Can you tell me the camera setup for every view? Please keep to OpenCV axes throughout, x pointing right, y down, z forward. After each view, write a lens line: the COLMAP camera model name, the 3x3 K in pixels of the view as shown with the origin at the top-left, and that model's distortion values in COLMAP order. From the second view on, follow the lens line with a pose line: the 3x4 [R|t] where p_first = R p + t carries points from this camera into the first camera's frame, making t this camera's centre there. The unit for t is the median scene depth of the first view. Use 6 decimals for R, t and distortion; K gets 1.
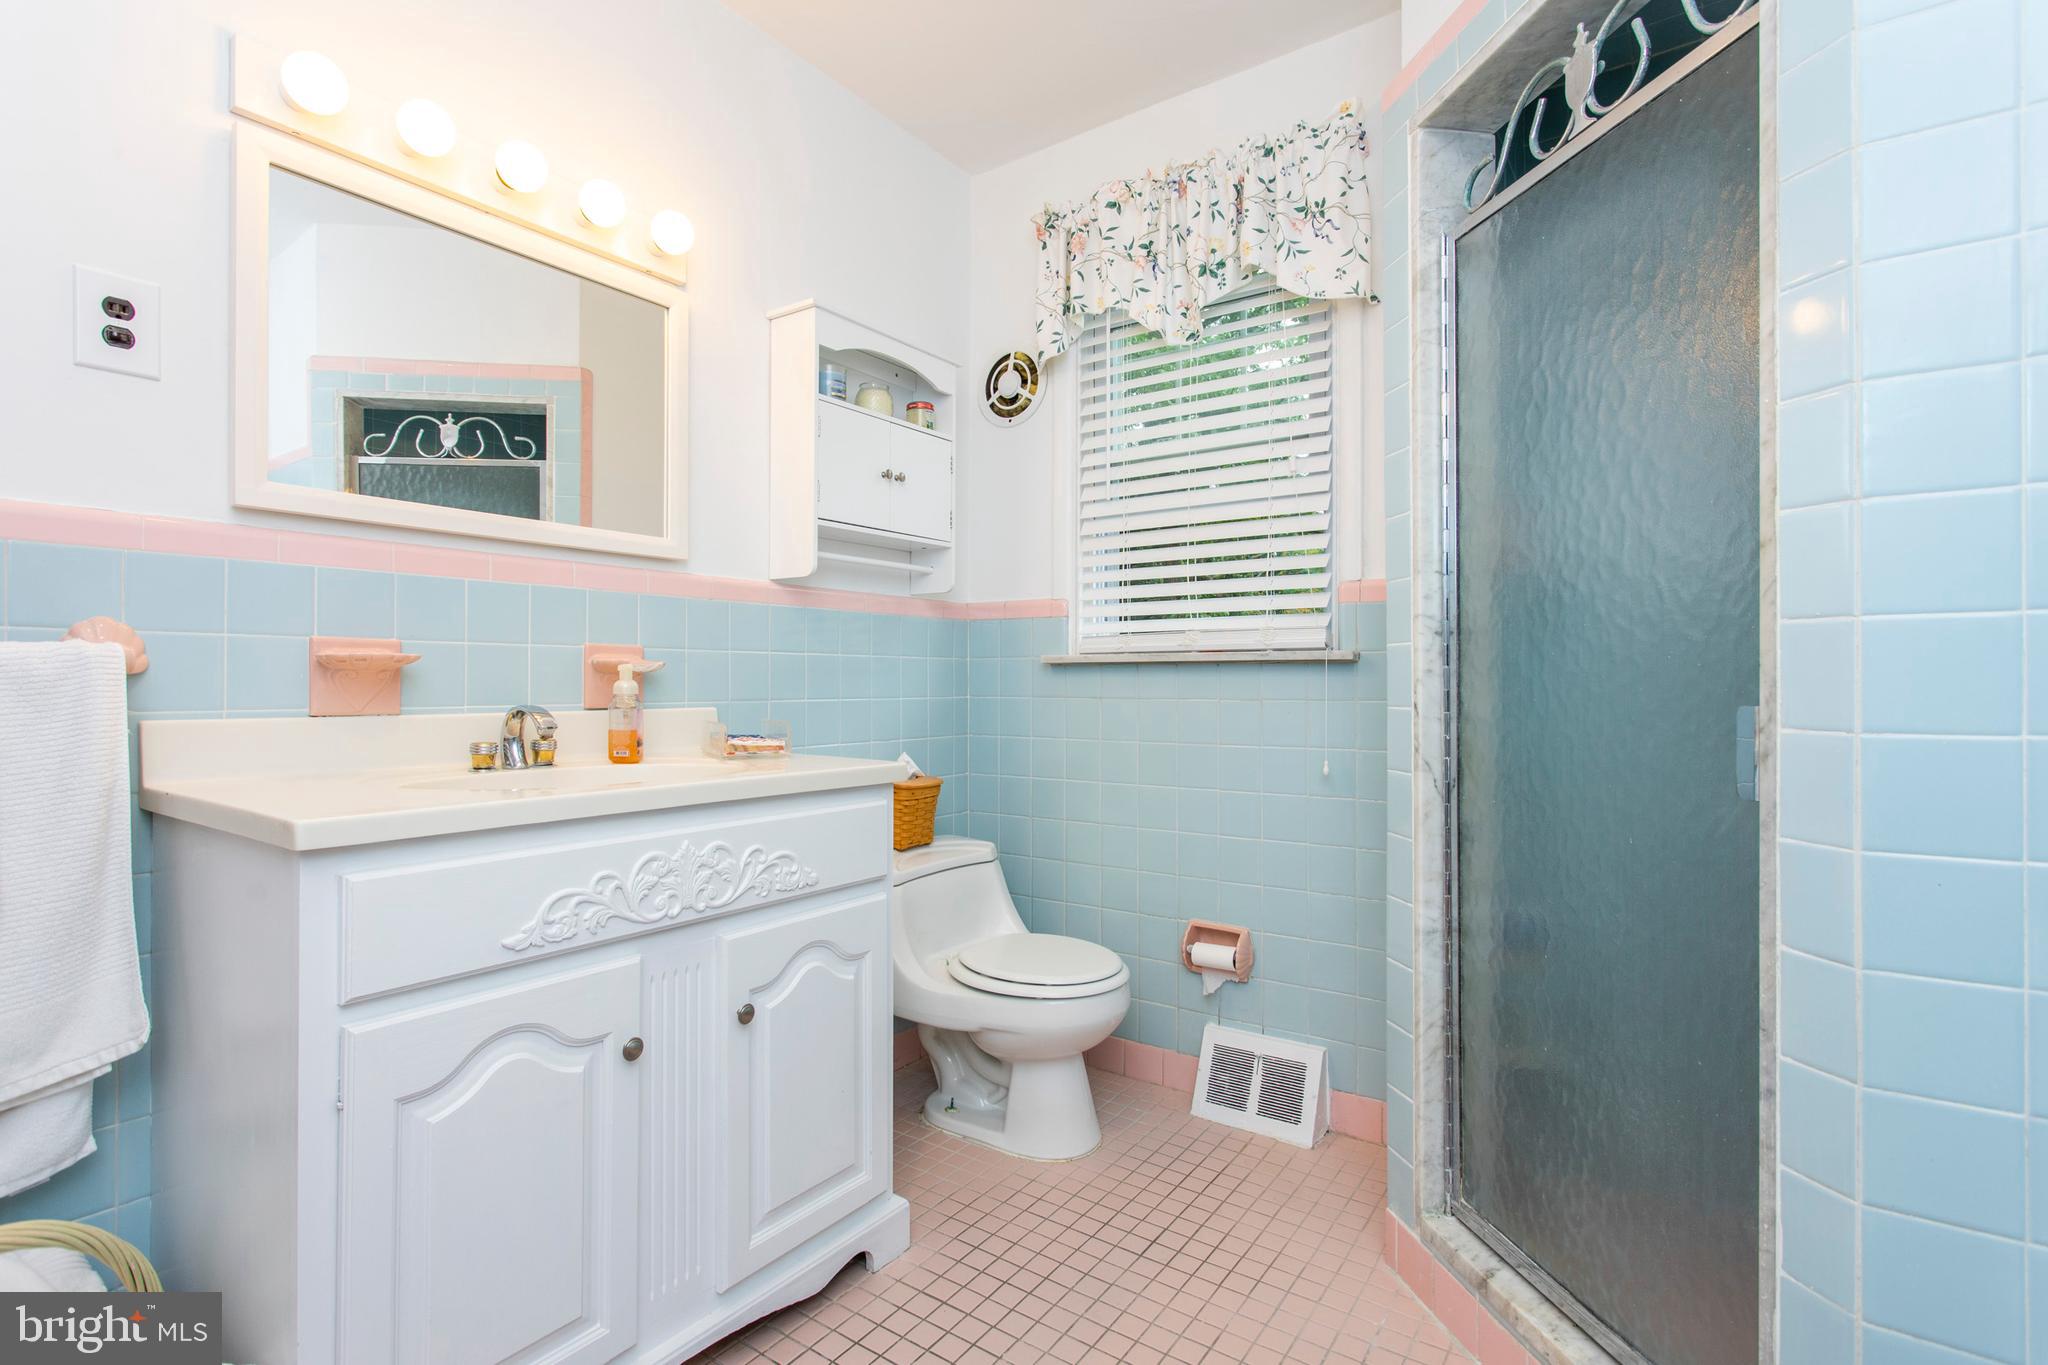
lens RADIAL K [[968.6, 0, 1030.2], [0, 968.6, 682.0], [0, 0, 1]] dist [-0.011374, -0.002005]
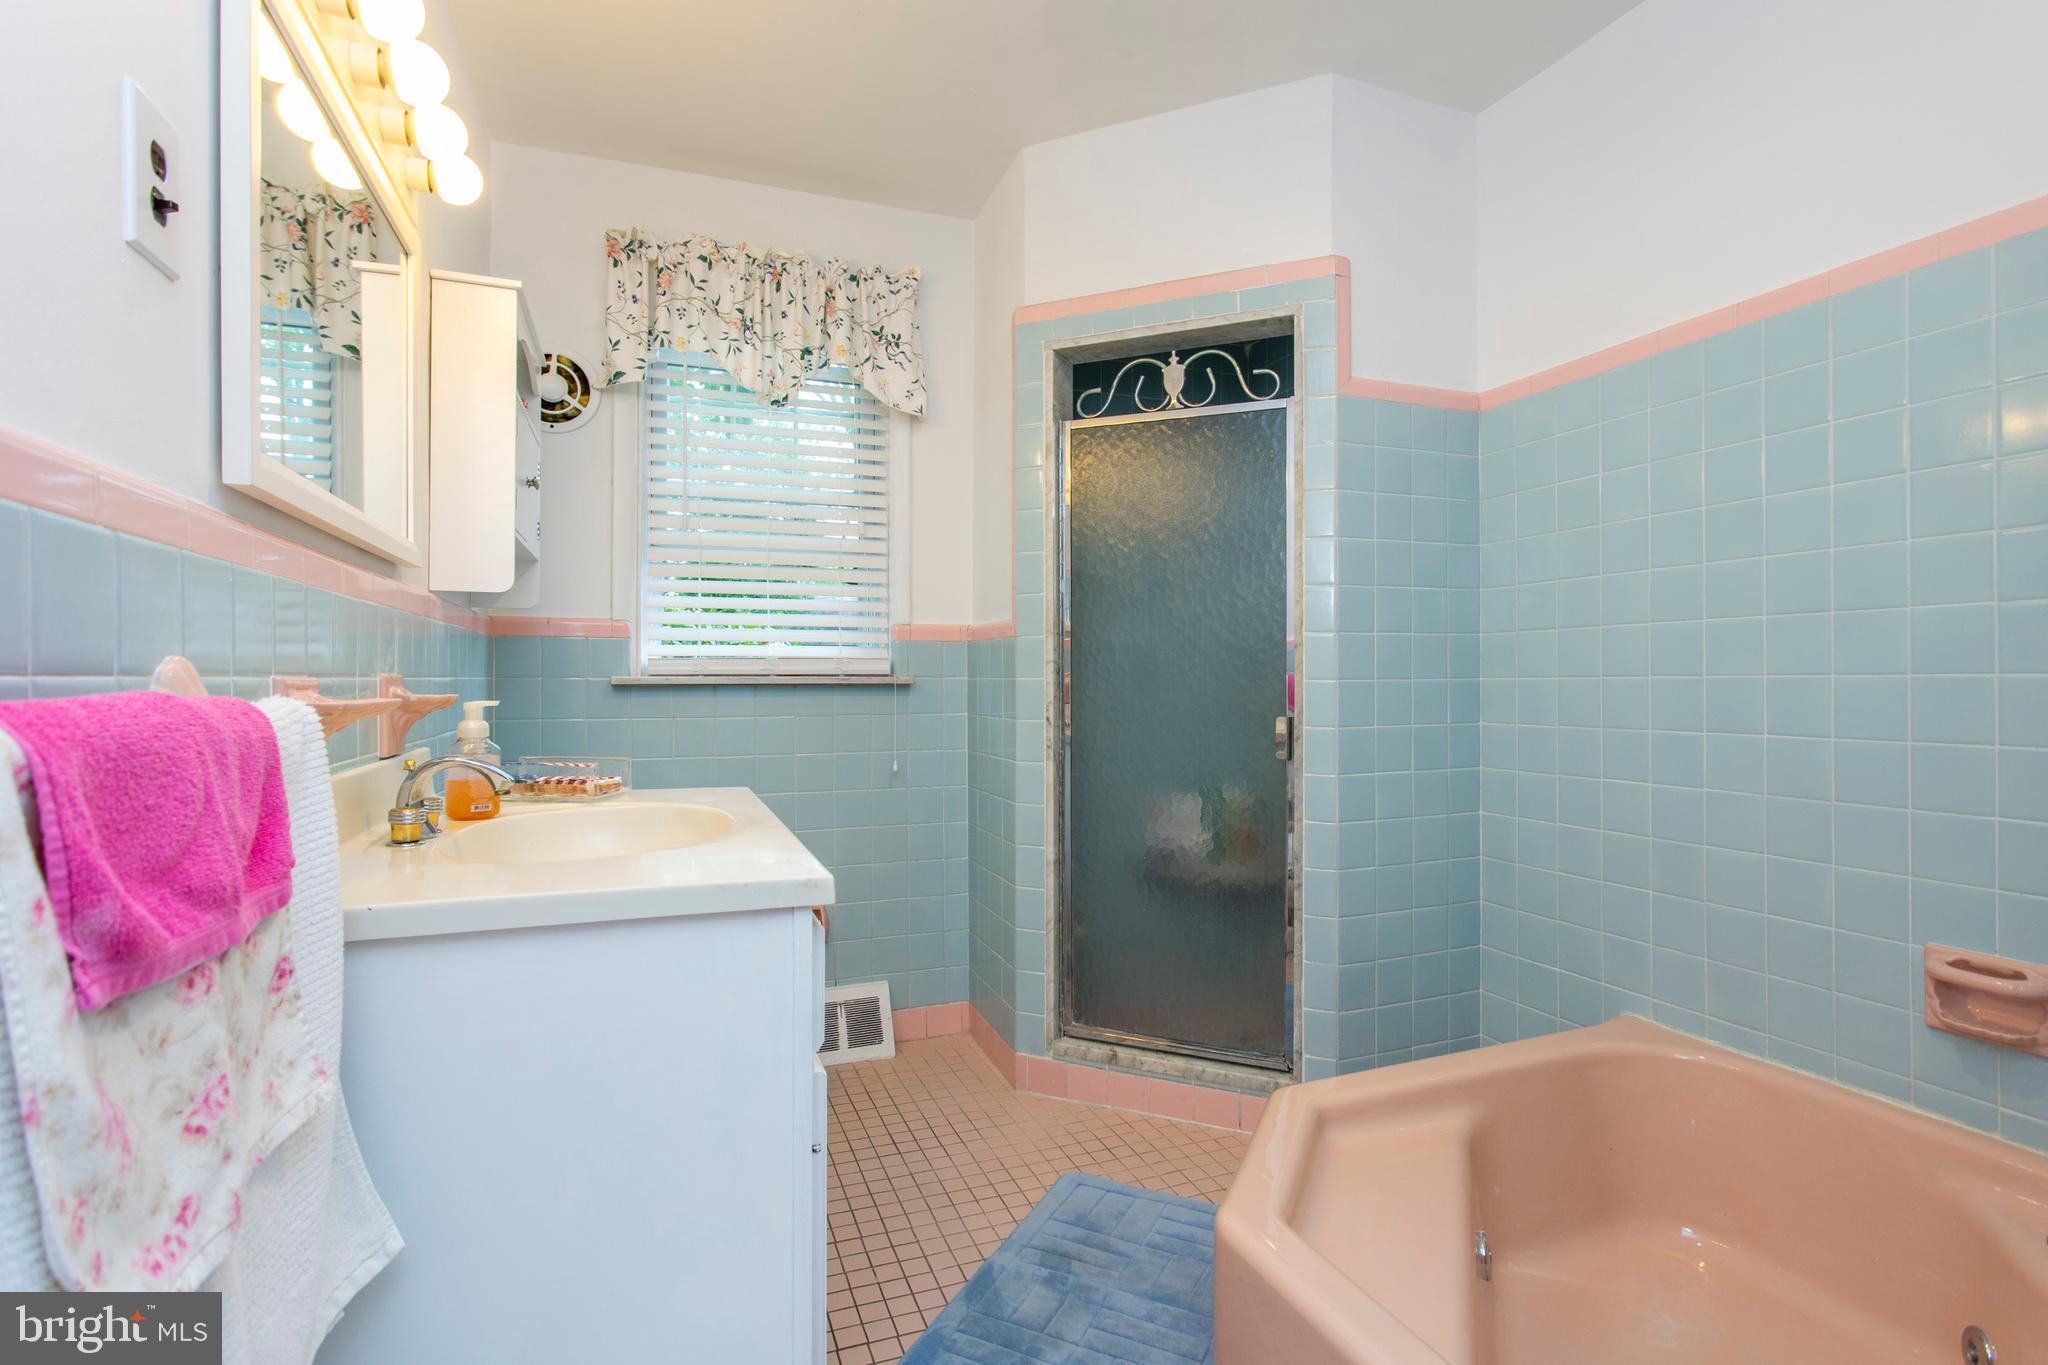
lens RADIAL K [[968.6, 0, 1041.0], [0, 968.6, 679.9], [0, 0, 1]] dist [-0.011374, -0.002005]
pose [[0.554895, -0.001955, 0.831918, -0.648166], [0.000329, 0.999998, 0.002131, -0.029707], [-0.831921, -0.000909, 0.554894, 0.098921]]
